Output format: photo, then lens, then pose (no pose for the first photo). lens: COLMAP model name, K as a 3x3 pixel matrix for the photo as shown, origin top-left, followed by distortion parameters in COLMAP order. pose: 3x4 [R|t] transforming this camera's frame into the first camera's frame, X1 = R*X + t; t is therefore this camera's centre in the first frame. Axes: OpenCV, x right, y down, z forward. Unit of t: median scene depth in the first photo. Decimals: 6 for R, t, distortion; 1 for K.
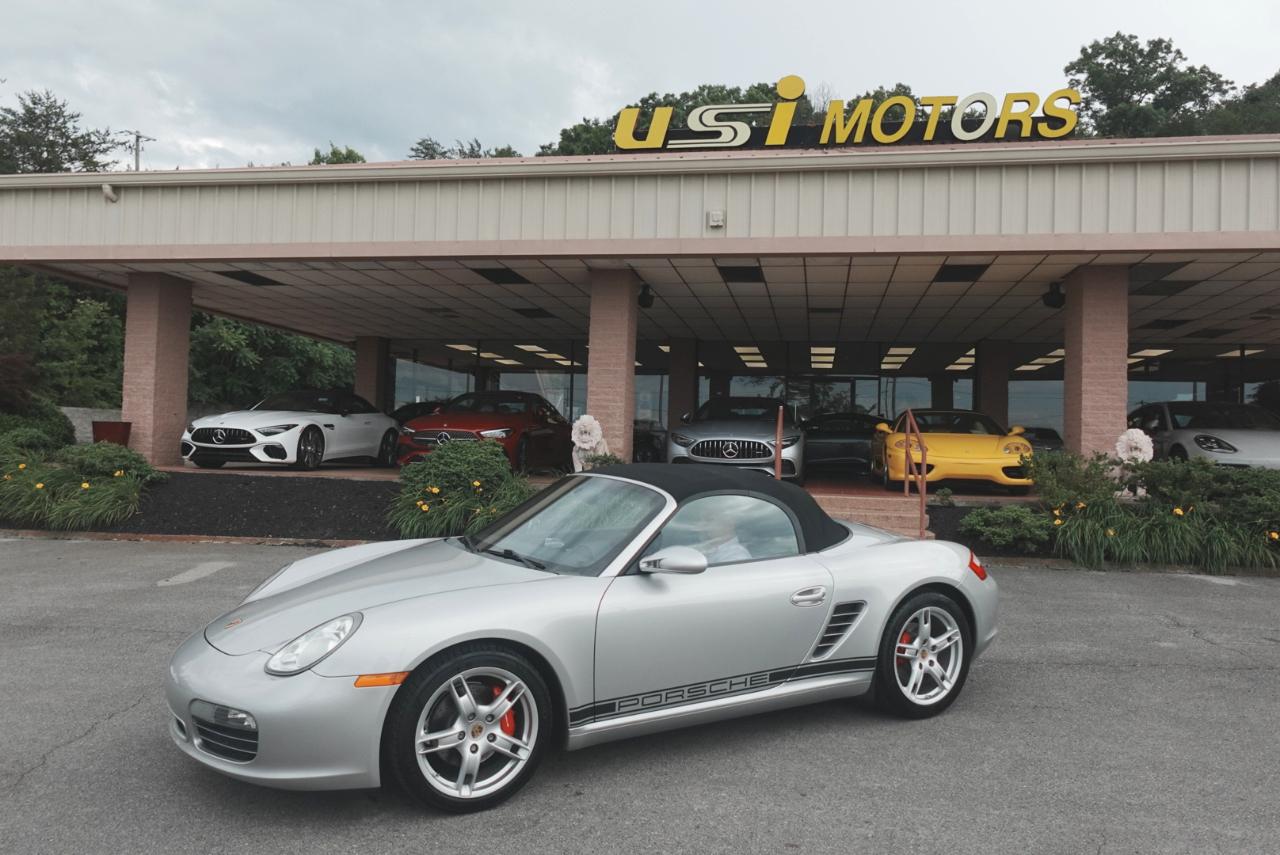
lens RADIAL K [[939.2, 0, 640.0], [0, 939.2, 427.5], [0, 0, 1]] dist [-0.008044, 0.011122]
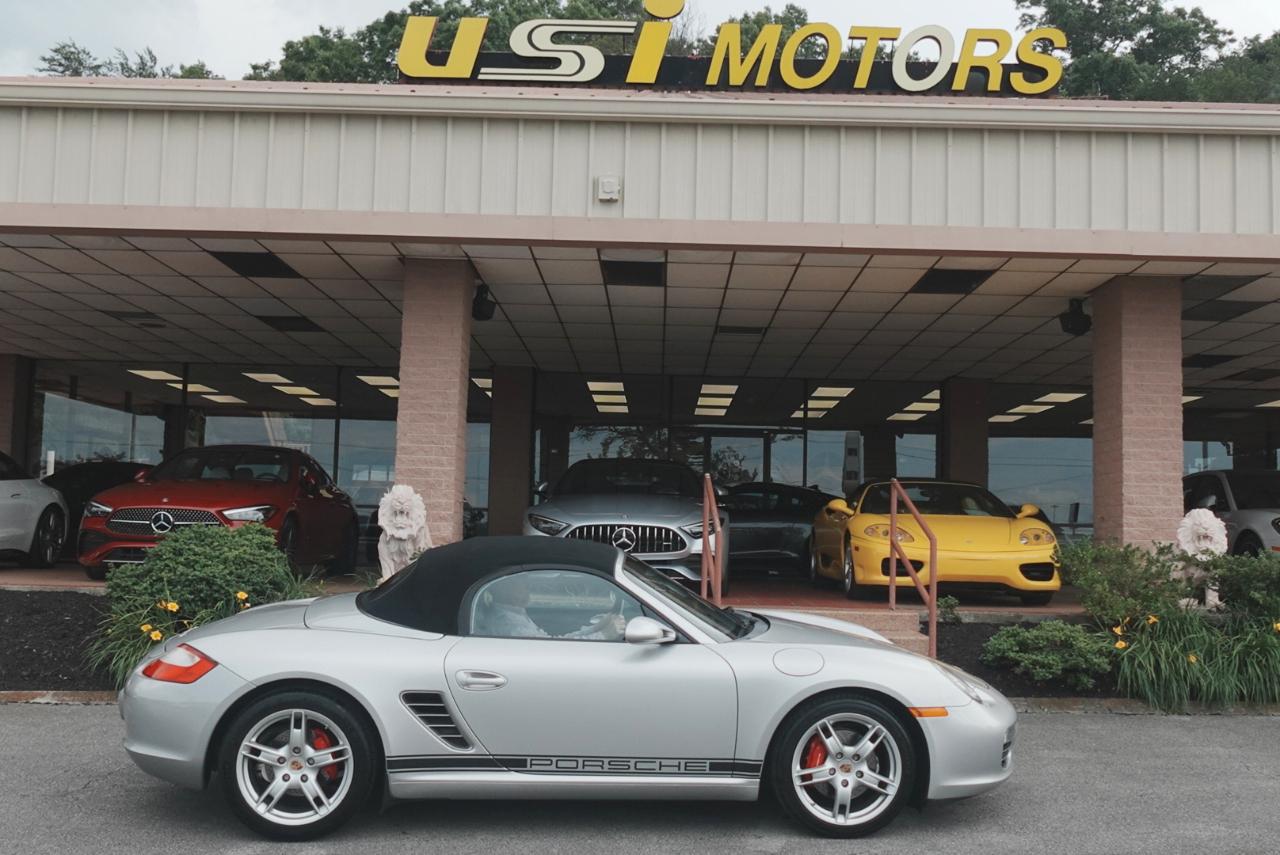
lens RADIAL K [[1427.8, 0, 640.0], [0, 1427.8, 427.5], [0, 0, 1]] dist [-0.012912, 0.022476]
pose [[0.984887, 0.011980, 0.172782, -0.059063], [-0.002914, 0.998610, -0.052630, -0.001688], [-0.173173, 0.051331, 0.983553, 0.014845]]
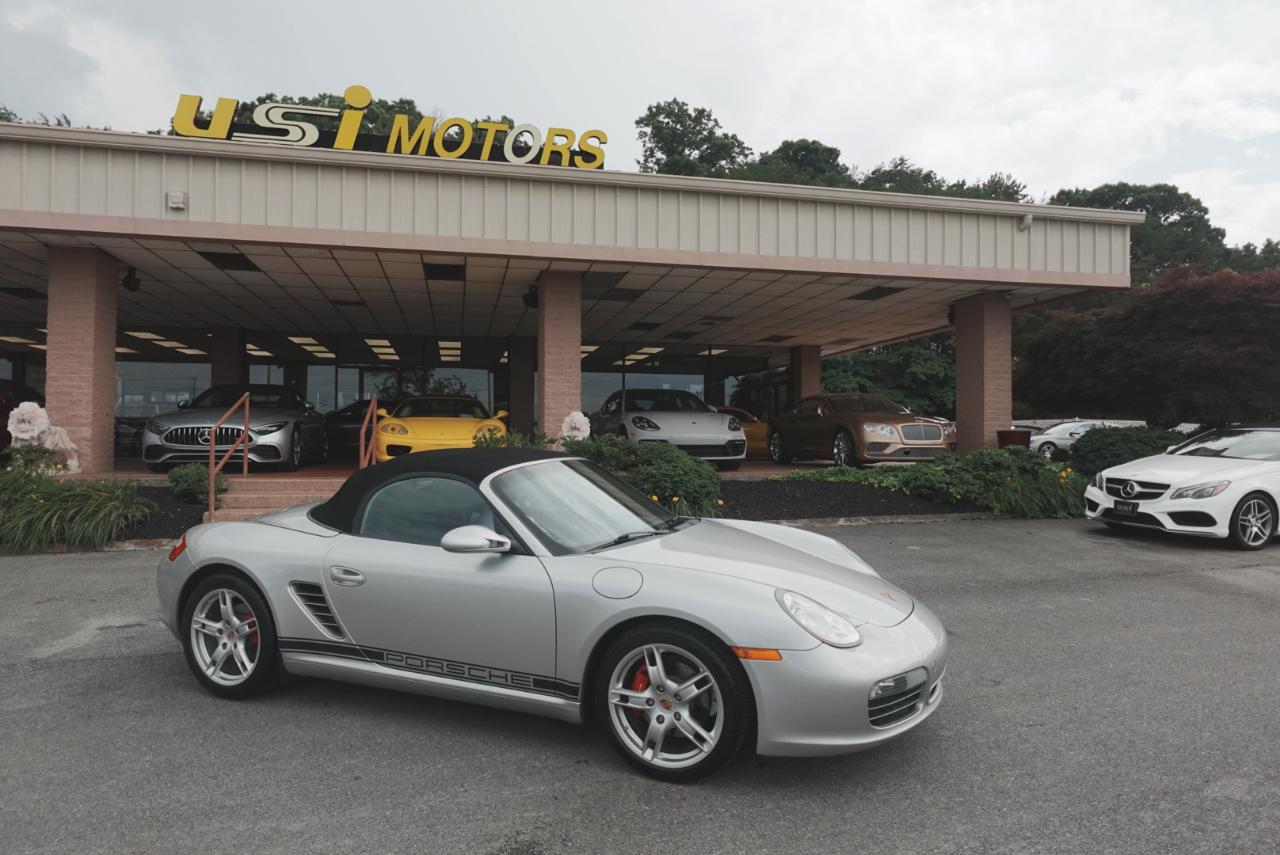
lens RADIAL K [[816.9, 0, 640.0], [0, 816.9, 427.5], [0, 0, 1]] dist [-0.002789, 0.005157]
pose [[0.918366, -0.016865, 0.395373, 0.159135], [0.010431, 0.999776, 0.018416, 0.002687], [-0.395595, -0.012789, 0.918336, 0.023627]]
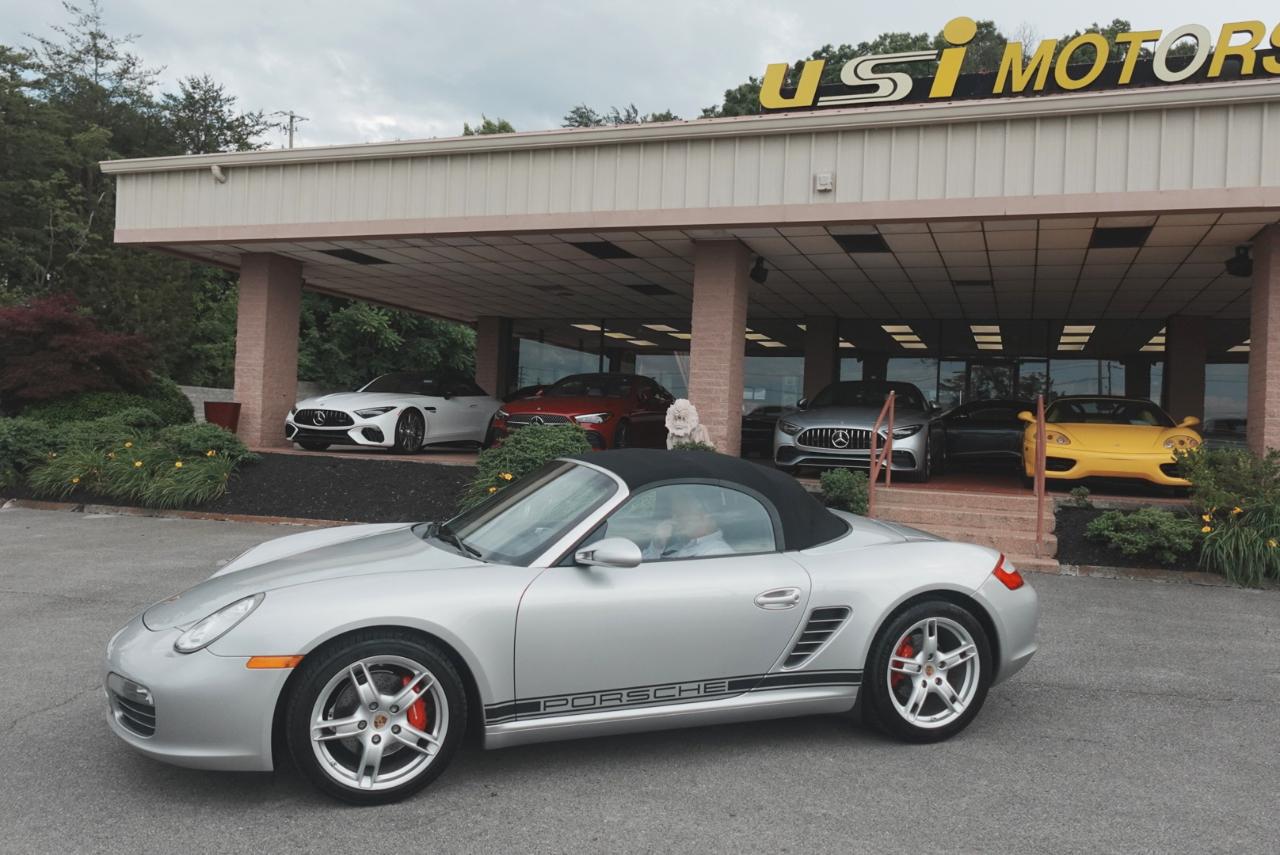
lens RADIAL K [[1017.2, 0, 640.0], [0, 1017.2, 427.5], [0, 0, 1]] dist [-0.007944, 0.011032]
pose [[0.984702, 0.012779, -0.173779, 0.068945], [-0.010596, 0.999853, 0.013479, 0.001379], [0.173926, -0.011432, 0.984692, 0.006218]]
